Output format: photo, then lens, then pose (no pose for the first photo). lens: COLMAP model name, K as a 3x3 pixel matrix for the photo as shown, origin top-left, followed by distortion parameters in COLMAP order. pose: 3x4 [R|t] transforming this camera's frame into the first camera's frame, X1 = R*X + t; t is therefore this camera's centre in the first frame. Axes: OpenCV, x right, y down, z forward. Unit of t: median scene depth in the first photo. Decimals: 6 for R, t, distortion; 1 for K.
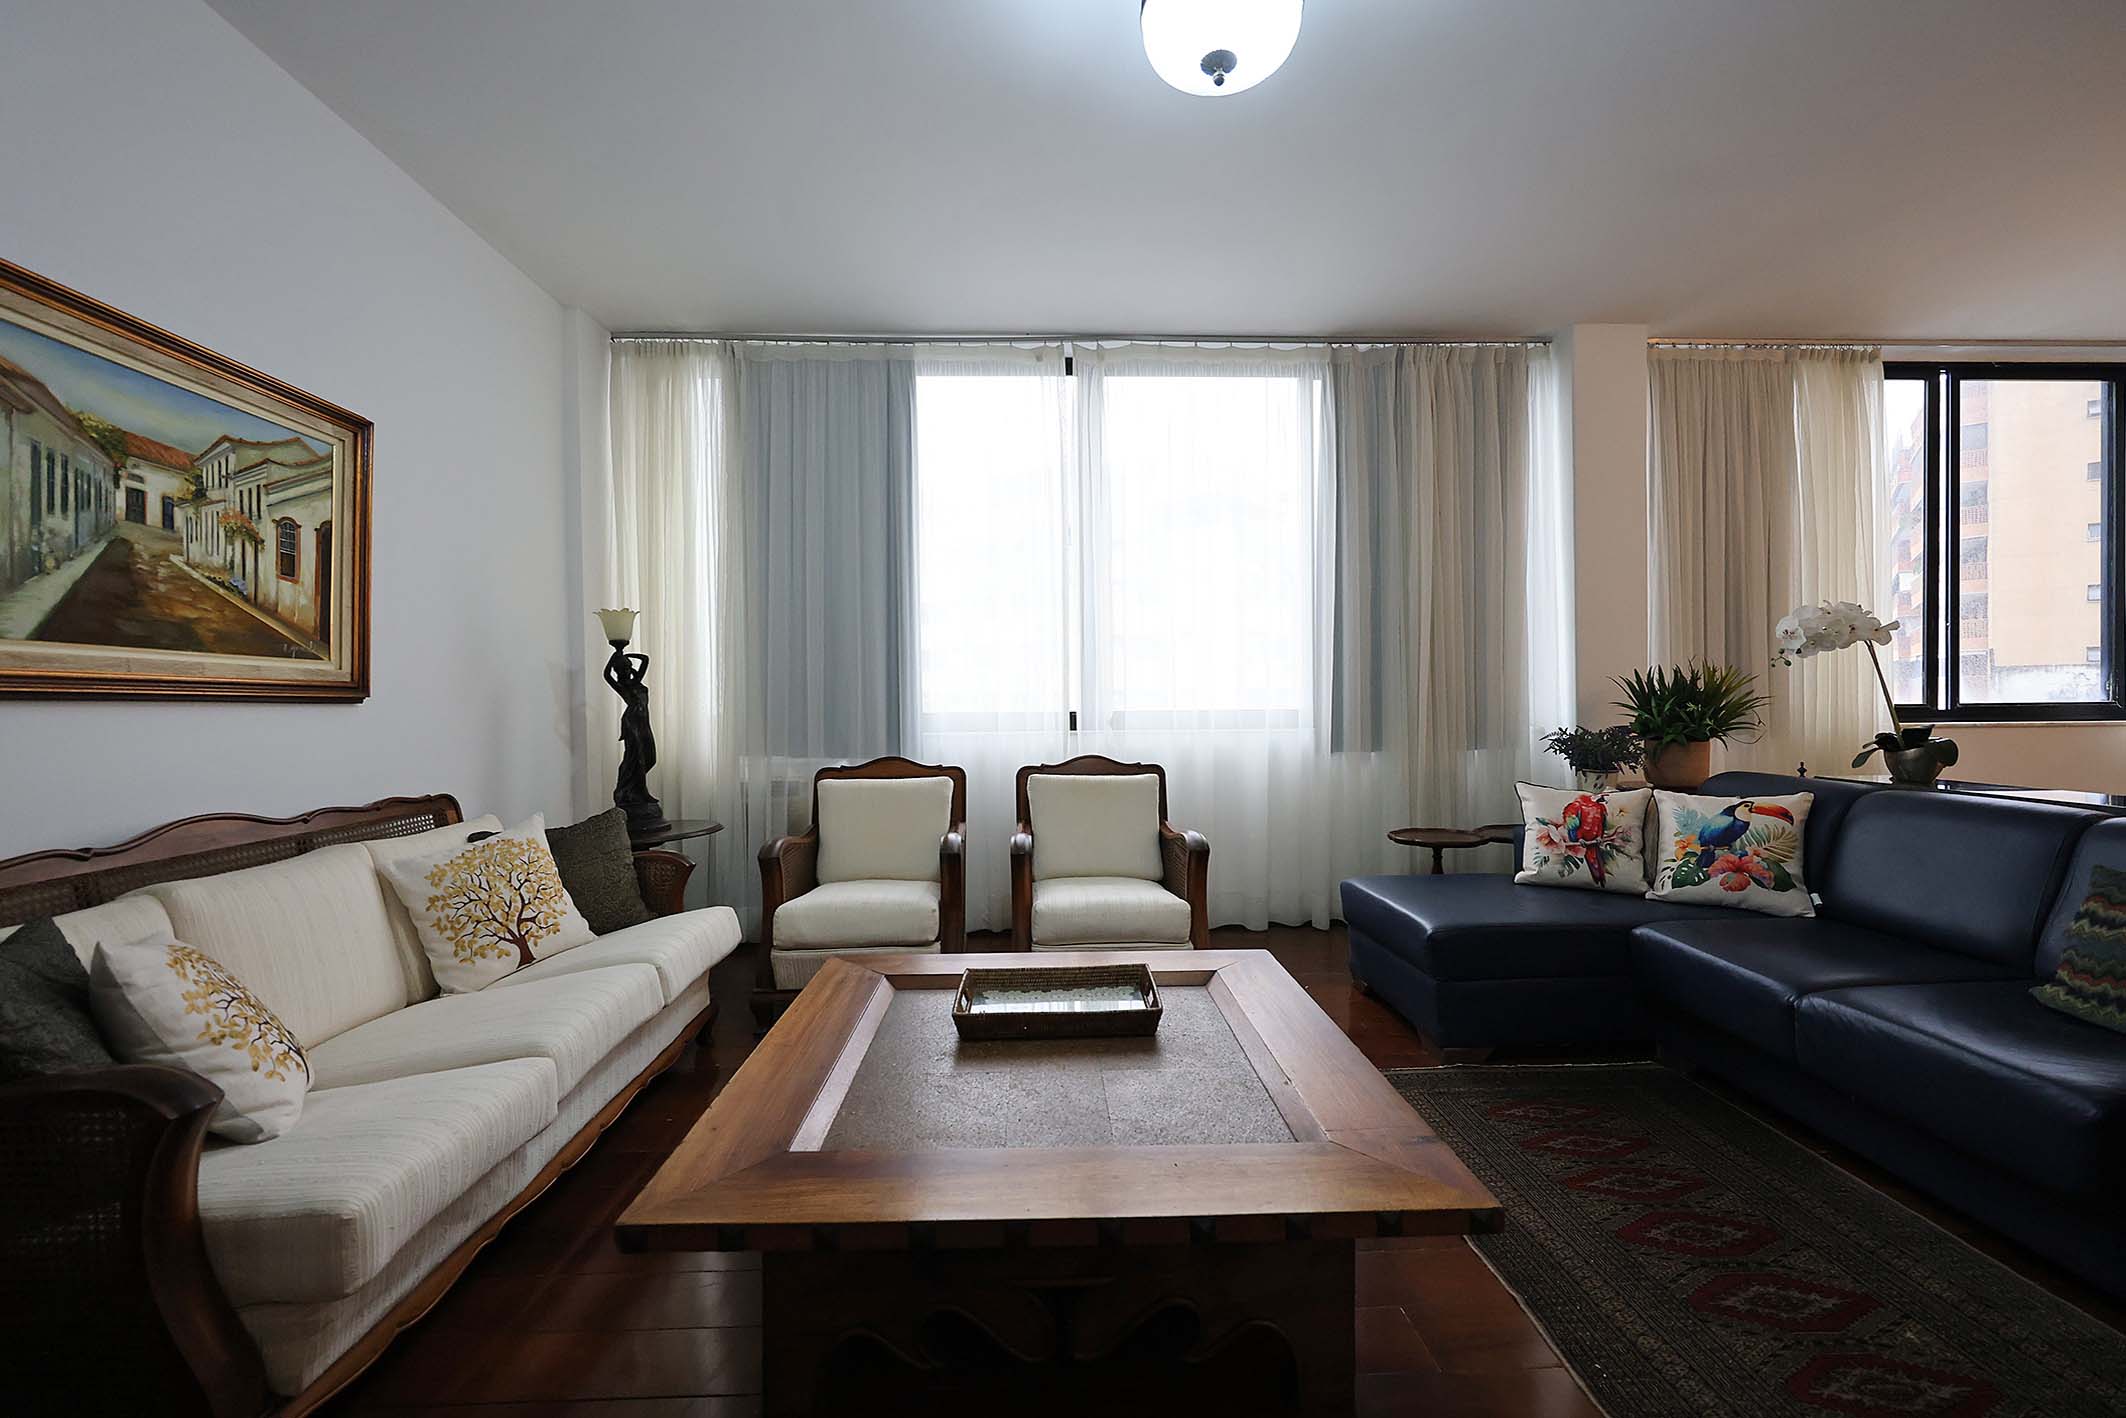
lens RADIAL K [[860.3, 0, 1063.0], [0, 860.3, 709.0], [0, 0, 1]] dist [0.000949, 0.000138]
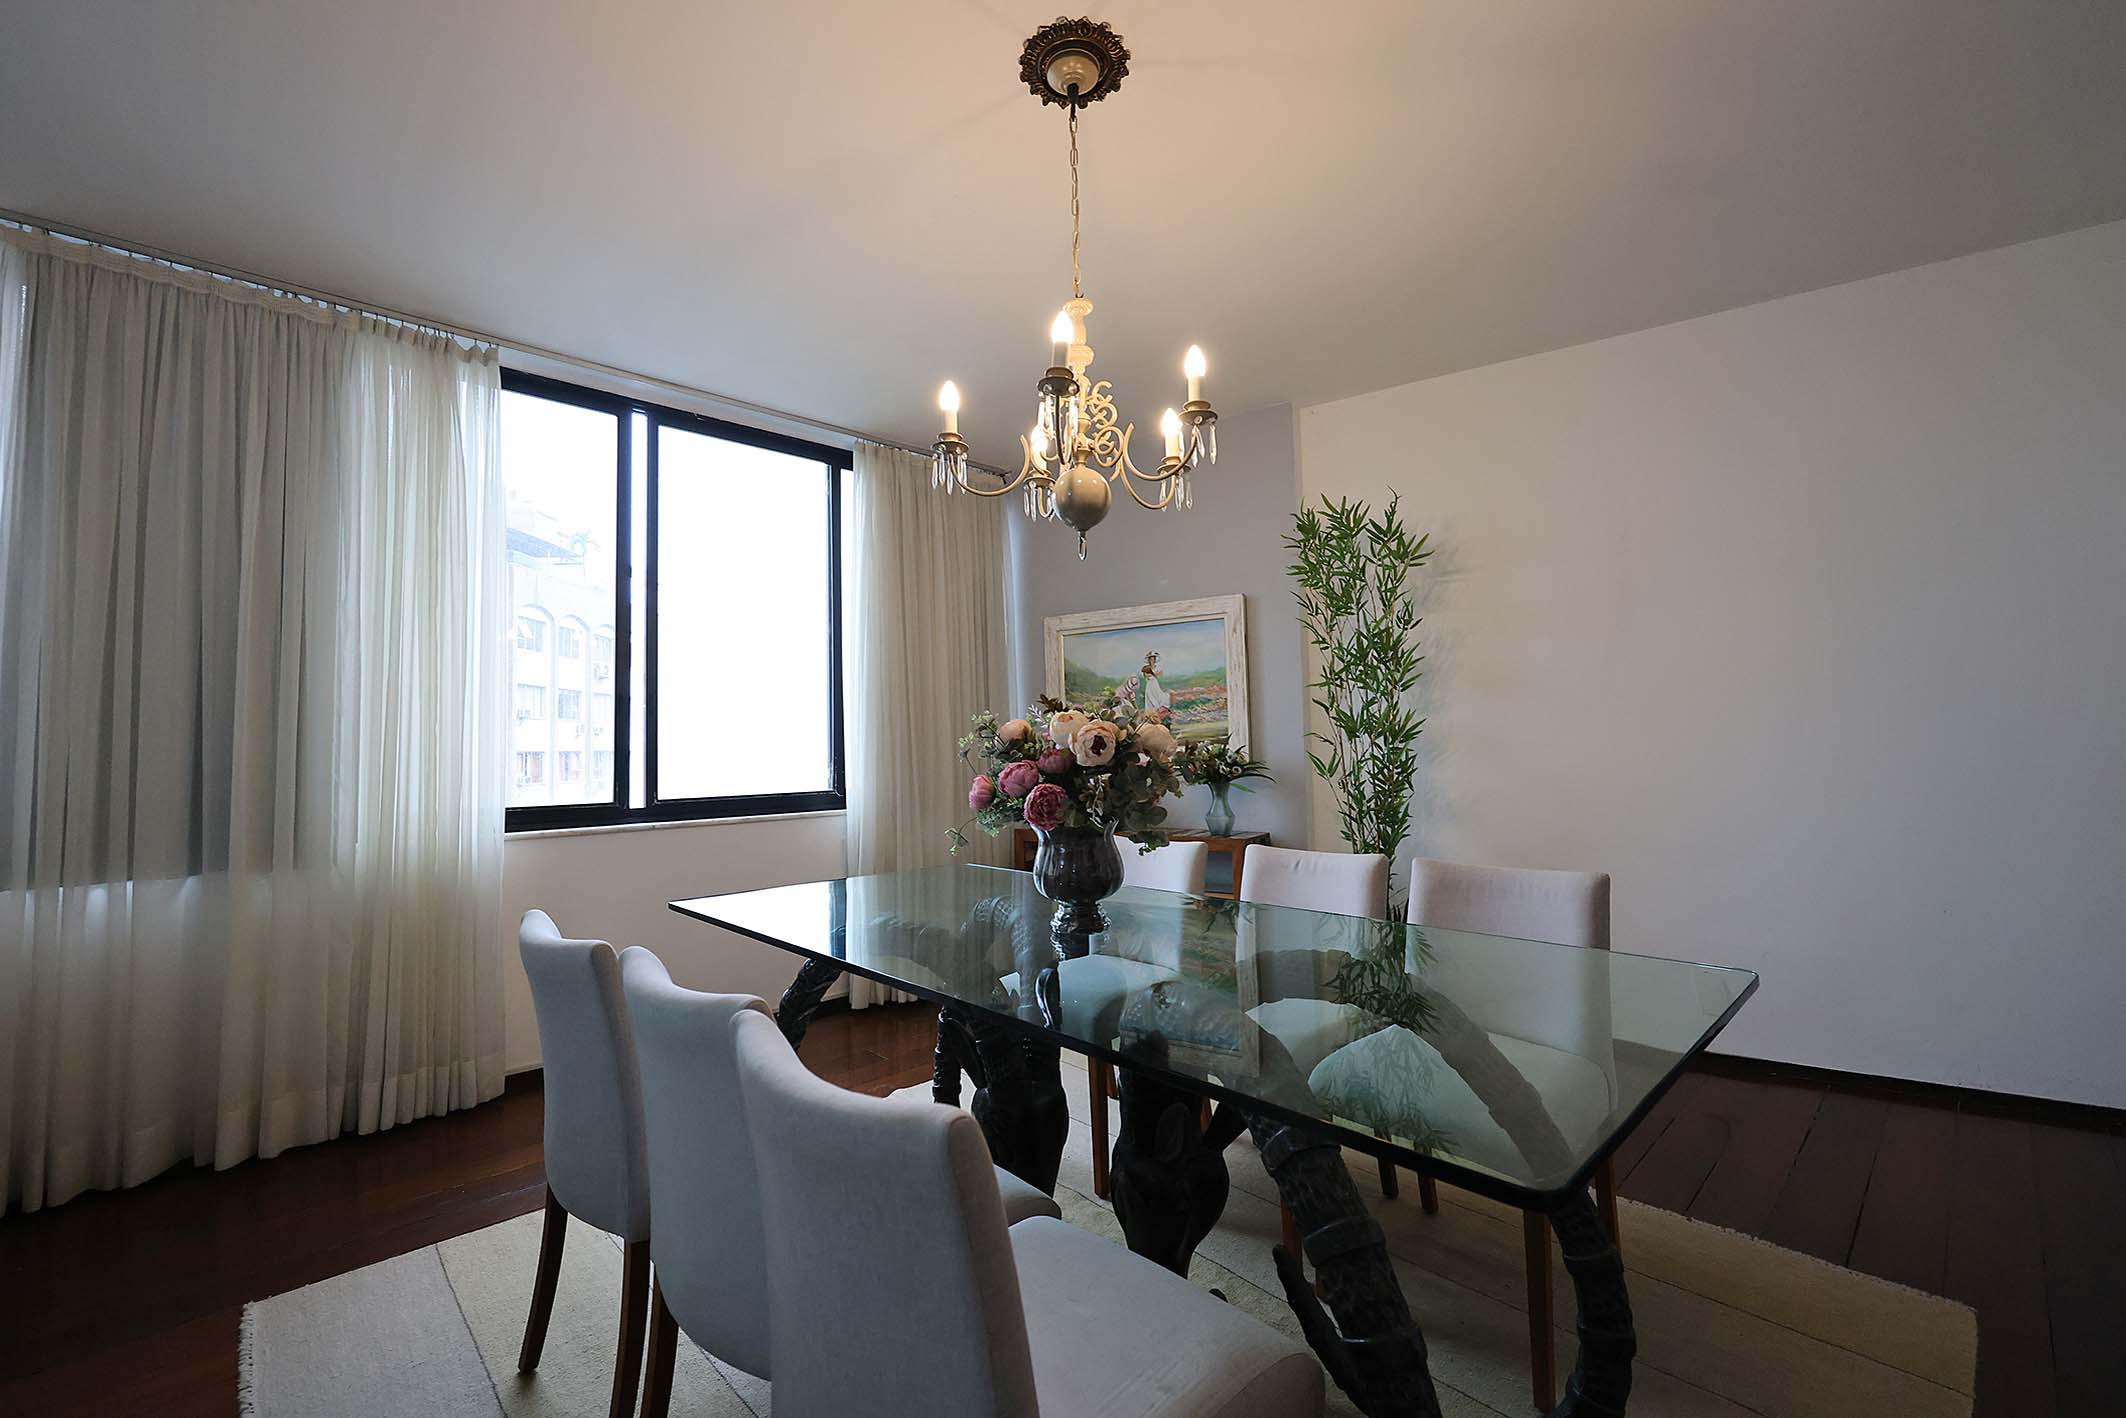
lens RADIAL K [[838.4, 0, 1063.0], [0, 838.4, 709.0], [0, 0, 1]] dist [0.000099, 0.000047]
pose [[0.766035, 0.026770, 0.642241, 1.205781], [0.018277, 0.997821, -0.063392, -0.053215], [-0.642539, 0.060299, 0.763877, 0.160987]]
